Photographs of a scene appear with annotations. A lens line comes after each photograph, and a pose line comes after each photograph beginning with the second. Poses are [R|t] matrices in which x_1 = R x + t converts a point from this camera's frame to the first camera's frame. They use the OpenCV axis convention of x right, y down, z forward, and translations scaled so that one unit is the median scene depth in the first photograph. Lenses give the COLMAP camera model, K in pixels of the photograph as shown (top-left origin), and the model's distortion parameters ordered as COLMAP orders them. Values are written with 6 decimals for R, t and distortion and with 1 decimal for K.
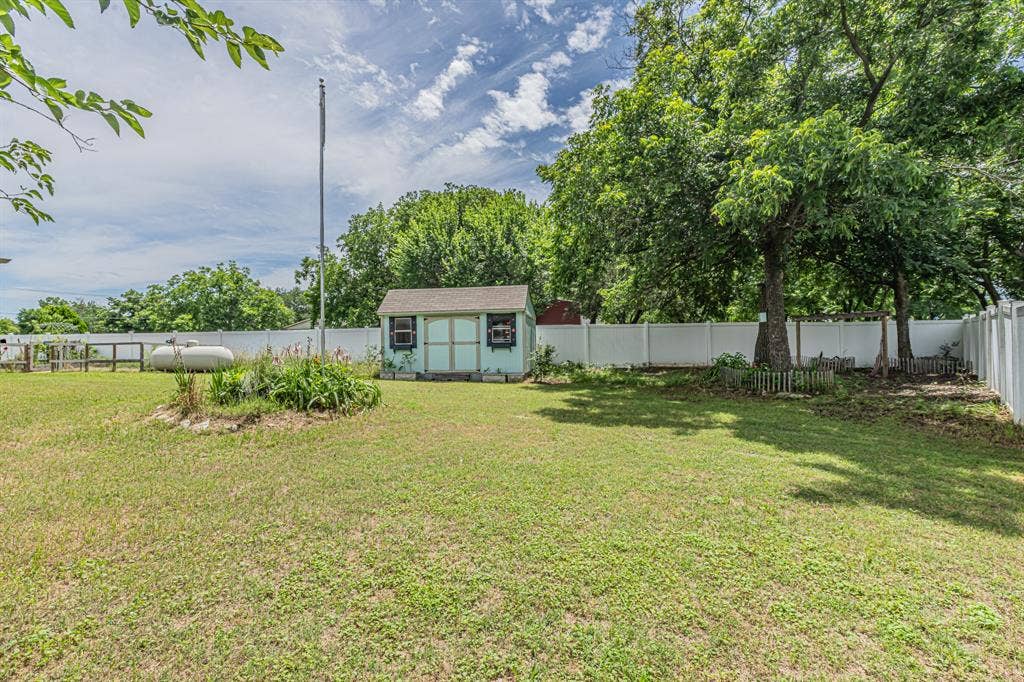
lens RADIAL K [[464.4, 0, 511.1], [0, 464.4, 346.6], [0, 0, 1]] dist [0.019287, 0.000105]
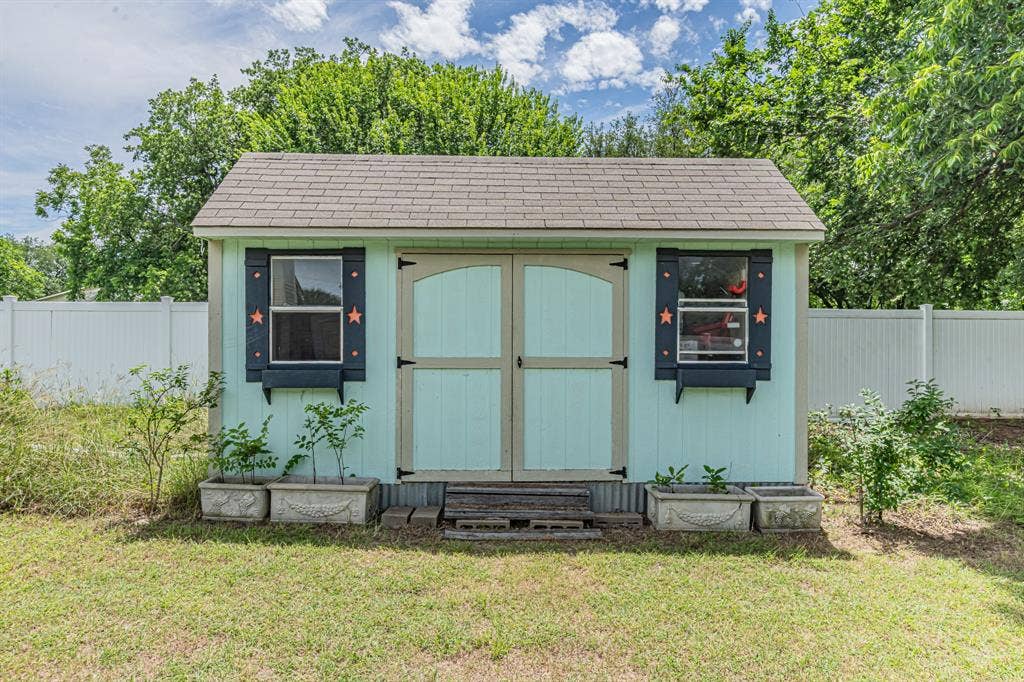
lens RADIAL K [[603.3, 0, 508.2], [0, 603.3, 338.6], [0, 0, 1]] dist [0.000271, 0.000071]
pose [[0.982737, 0.018510, 0.184078, -0.188011], [-0.018328, 0.999828, -0.002687, -0.019296], [-0.184096, -0.000733, 0.982908, 0.675503]]
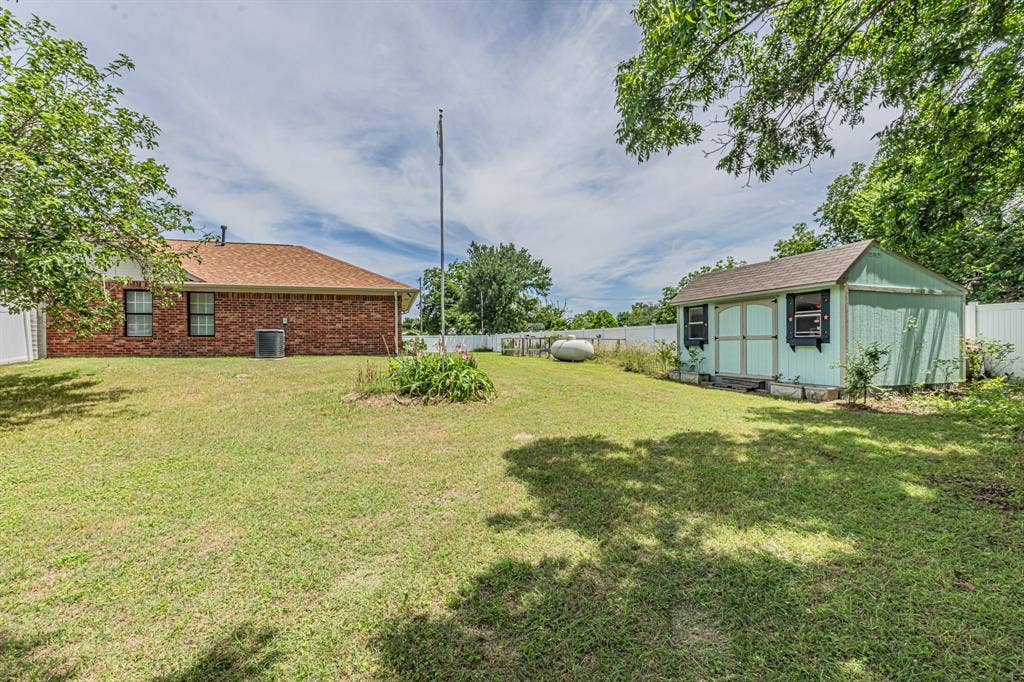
lens RADIAL K [[464.4, 0, 511.1], [0, 464.4, 346.6], [0, 0, 1]] dist [0.019287, 0.000105]
pose [[0.459106, 0.017396, -0.888211, 0.358450], [-0.002936, 0.999833, 0.018065, -0.005849], [0.888377, -0.005686, 0.459080, 0.326570]]
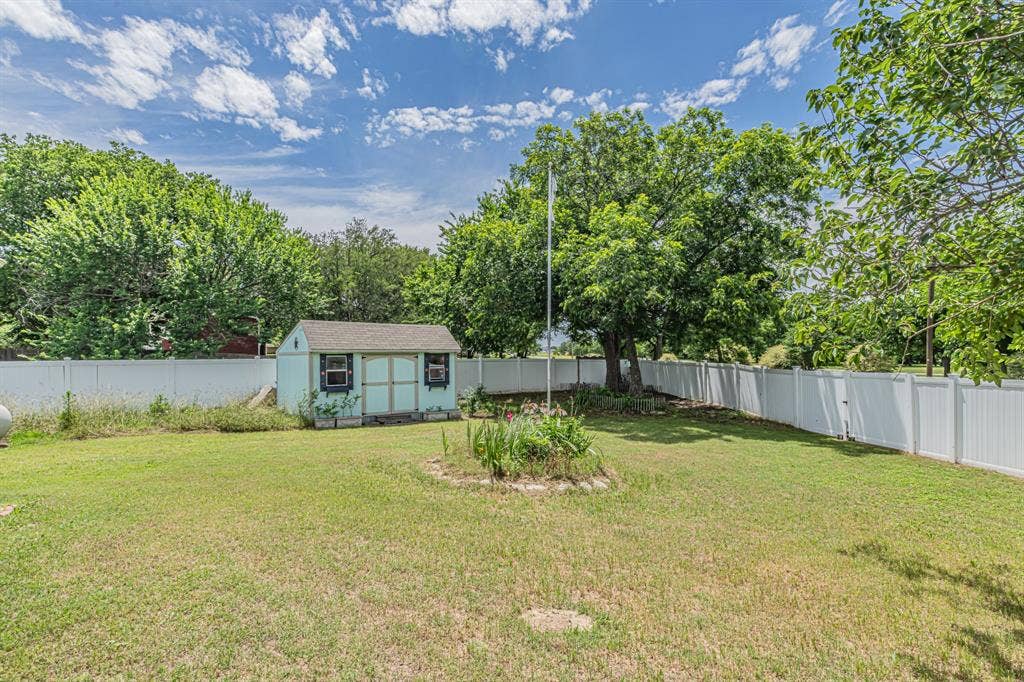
lens RADIAL K [[510.3, 0, 513.4], [0, 510.3, 356.9], [0, 0, 1]] dist [0.000726, 0.000388]
pose [[0.668574, 0.010011, 0.743578, -0.729042], [-0.005402, 0.999948, -0.008605, -0.052809], [-0.743626, 0.001736, 0.668594, 0.114851]]
